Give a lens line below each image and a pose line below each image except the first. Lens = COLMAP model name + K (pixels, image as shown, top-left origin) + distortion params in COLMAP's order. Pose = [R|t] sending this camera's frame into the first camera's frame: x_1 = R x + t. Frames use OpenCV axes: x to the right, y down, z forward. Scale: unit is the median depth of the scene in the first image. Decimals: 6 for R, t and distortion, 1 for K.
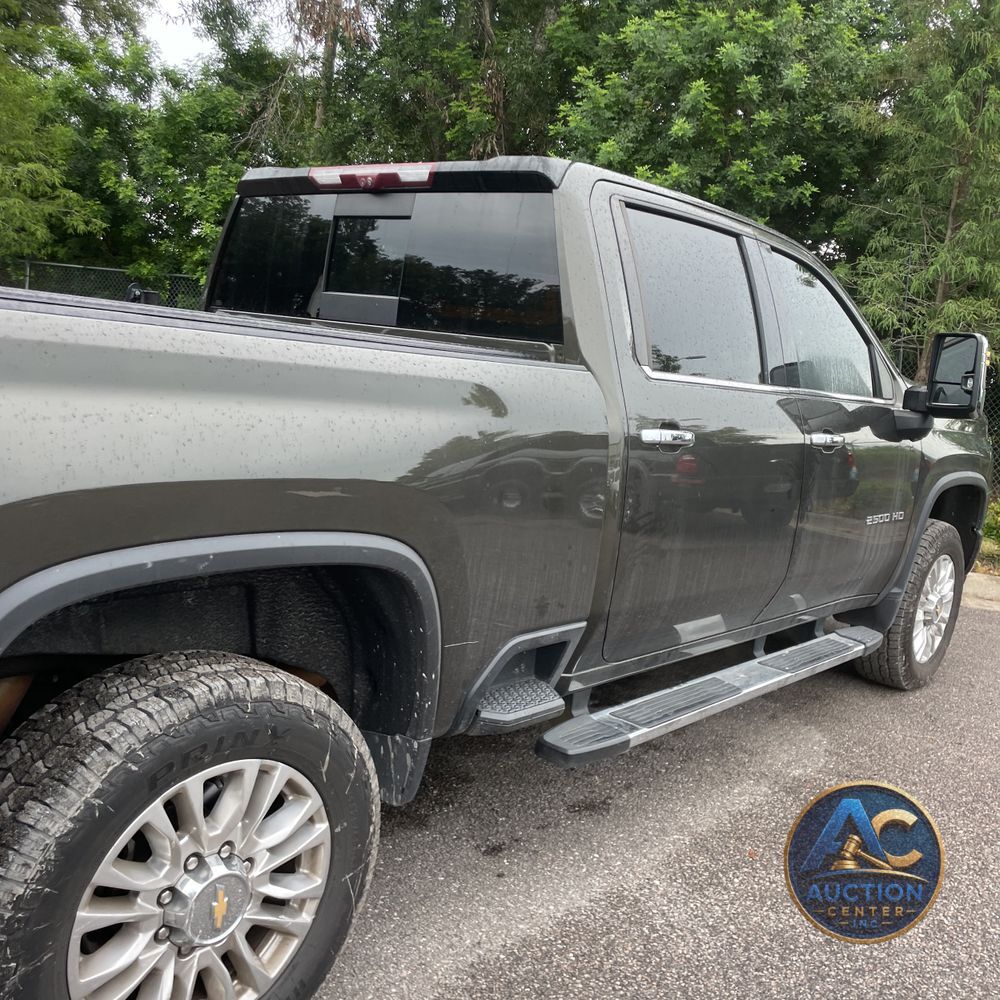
lens RADIAL K [[1011.4, 0, 512.1], [0, 1011.4, 508.7], [0, 0, 1]] dist [0.091841, -0.123231]
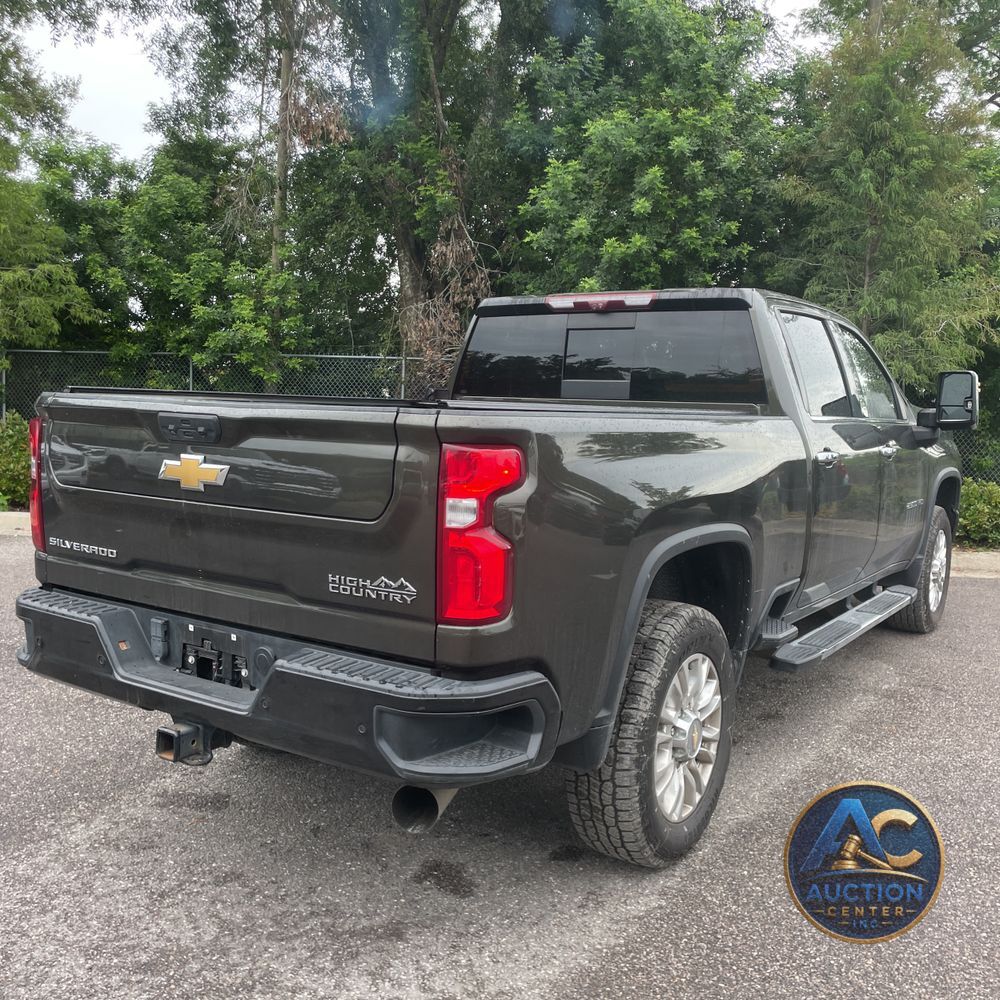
lens RADIAL K [[1049.8, 0, 487.8], [0, 1049.8, 496.7], [0, 0, 1]] dist [0.111783, -0.187406]
pose [[0.988791, -0.088523, 0.120234, -0.195041], [0.094549, 0.994486, -0.045361, 0.005147], [-0.115556, 0.056220, 0.991709, -0.190967]]
